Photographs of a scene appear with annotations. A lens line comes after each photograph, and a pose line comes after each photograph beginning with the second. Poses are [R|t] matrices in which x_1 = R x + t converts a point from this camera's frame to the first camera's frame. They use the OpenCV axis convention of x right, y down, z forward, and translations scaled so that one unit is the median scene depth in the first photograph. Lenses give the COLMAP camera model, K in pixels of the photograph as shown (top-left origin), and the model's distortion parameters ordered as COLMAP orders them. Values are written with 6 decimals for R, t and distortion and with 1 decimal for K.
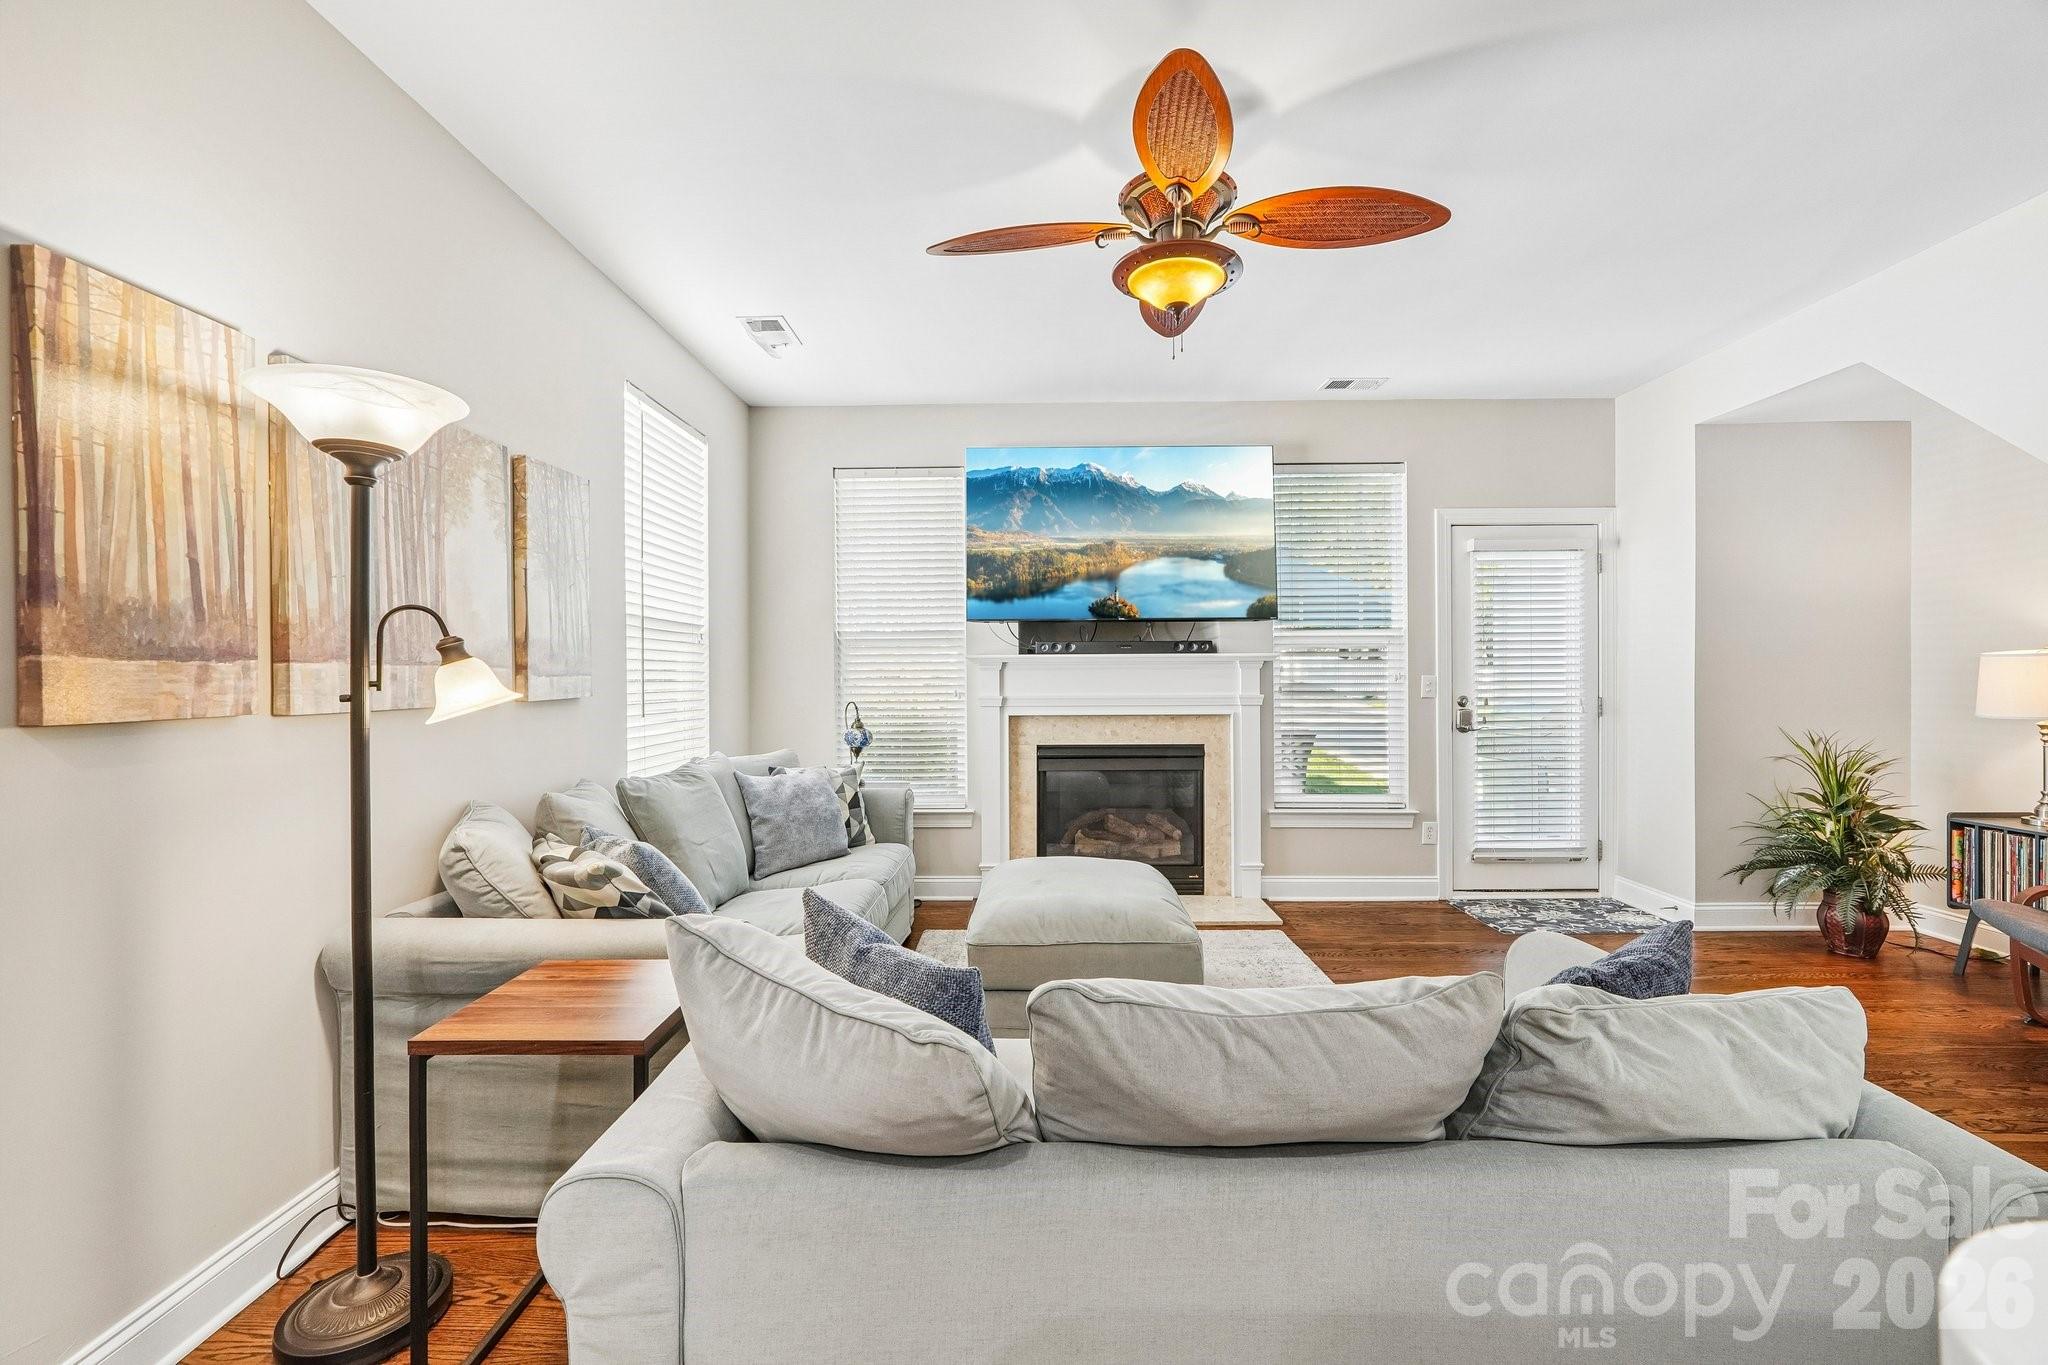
lens RADIAL K [[860.6, 0, 1024.0], [0, 860.6, 676.5], [0, 0, 1]] dist [-0.017017, 0.006915]
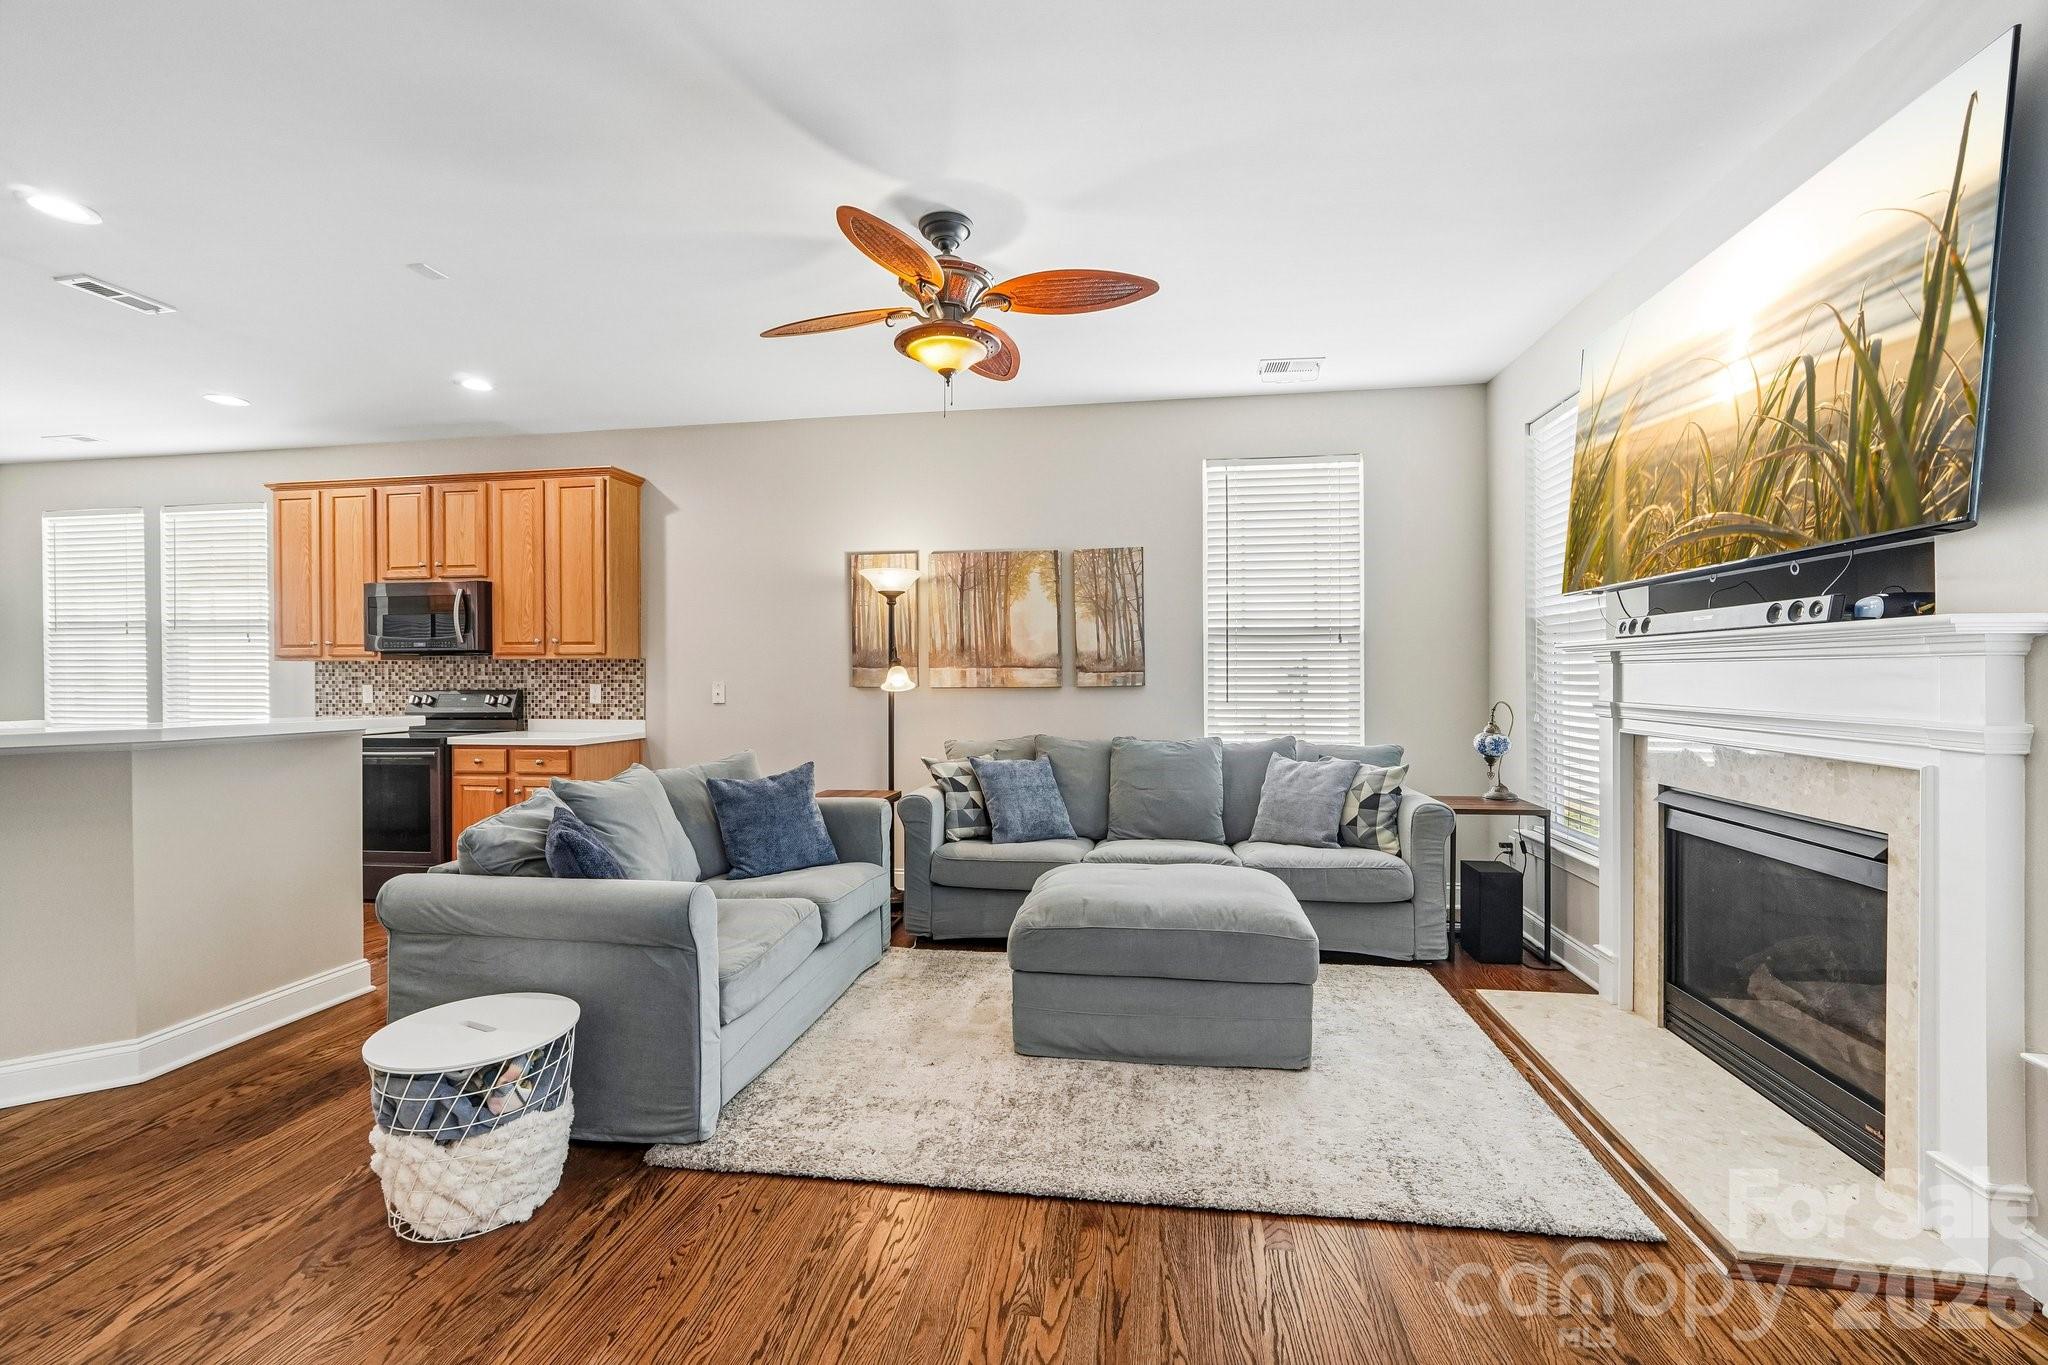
lens RADIAL K [[860.6, 0, 1024.0], [0, 860.6, 676.5], [0, 0, 1]] dist [-0.017017, 0.006915]
pose [[-0.132669, 0.008723, -0.991122, 0.826141], [0.003654, 0.999959, 0.008312, -0.004855], [0.991154, -0.002519, -0.132695, 0.761649]]
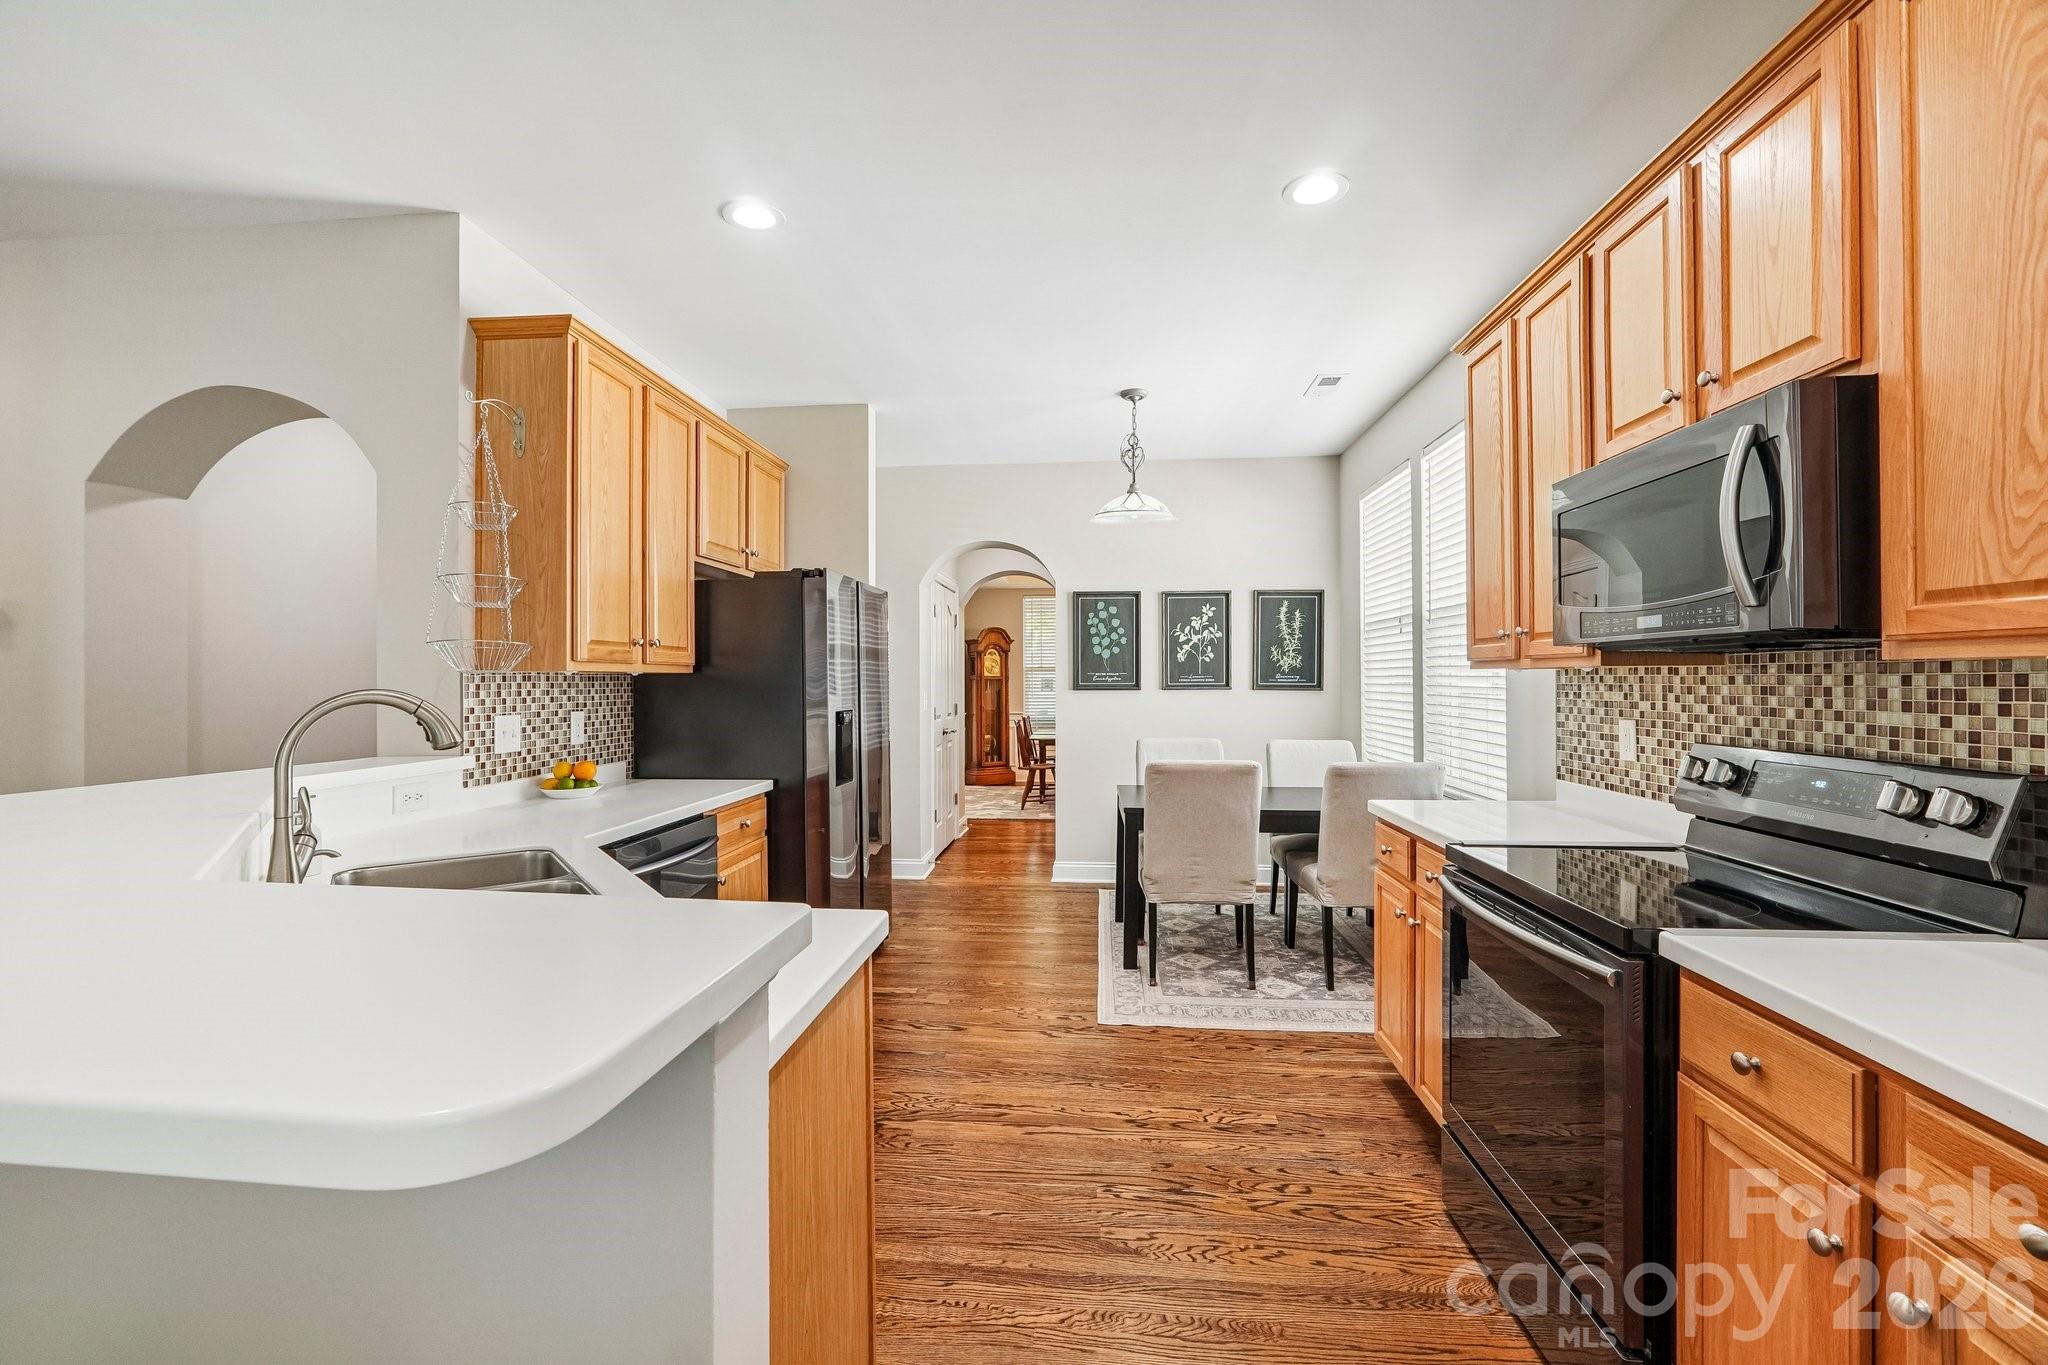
lens RADIAL K [[860.6, 0, 1024.0], [0, 860.6, 676.5], [0, 0, 1]] dist [-0.017017, 0.006915]
pose [[-0.997531, 0.009784, 0.069549, -0.021099], [0.009747, 0.999952, -0.000867, -0.019585], [-0.069555, -0.000187, -0.997578, 0.167483]]
